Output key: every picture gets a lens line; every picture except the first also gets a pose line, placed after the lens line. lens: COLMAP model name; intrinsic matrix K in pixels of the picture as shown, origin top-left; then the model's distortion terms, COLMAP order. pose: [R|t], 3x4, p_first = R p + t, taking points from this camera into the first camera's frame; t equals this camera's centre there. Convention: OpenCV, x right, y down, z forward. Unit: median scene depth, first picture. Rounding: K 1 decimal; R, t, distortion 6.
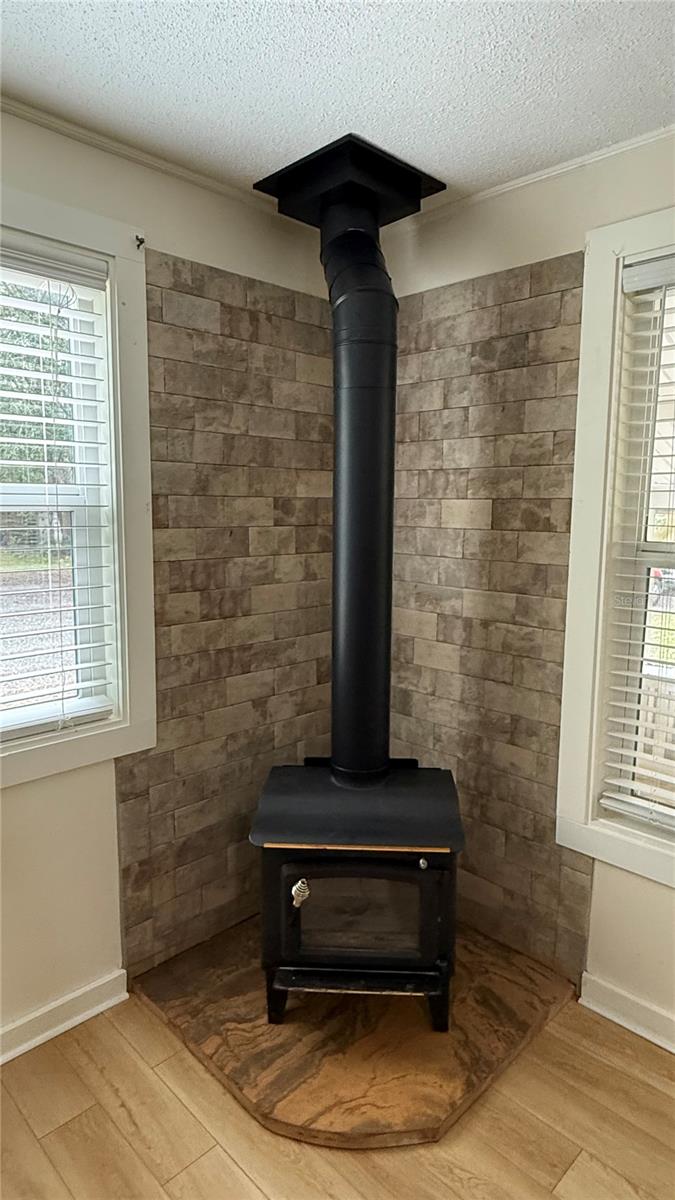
lens RADIAL K [[685.7, 0, 360.6], [0, 685.7, 595.5], [0, 0, 1]] dist [-0.006302, 0.000915]
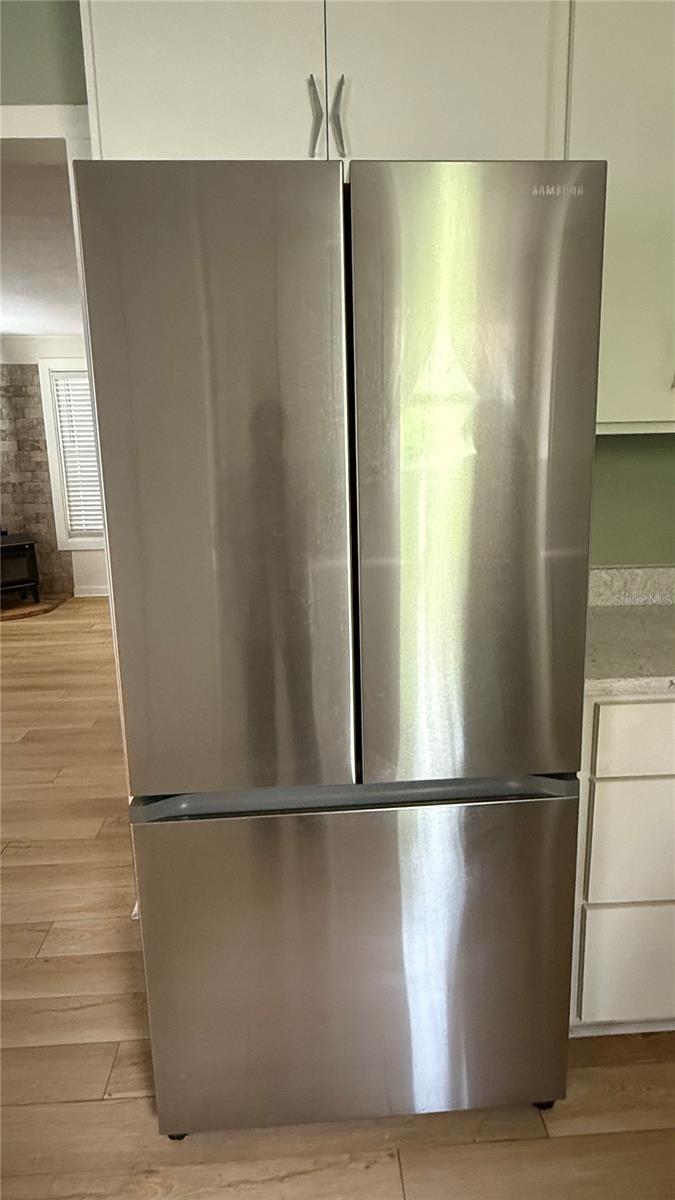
lens RADIAL K [[685.7, 0, 331.5], [0, 685.7, 599.2], [0, 0, 1]] dist [-0.006302, 0.000915]
pose [[0.678989, -0.183573, 0.710827, -1.164540], [0.123638, 0.982997, 0.135761, 0.313694], [-0.723662, -0.004295, 0.690141, -2.125617]]
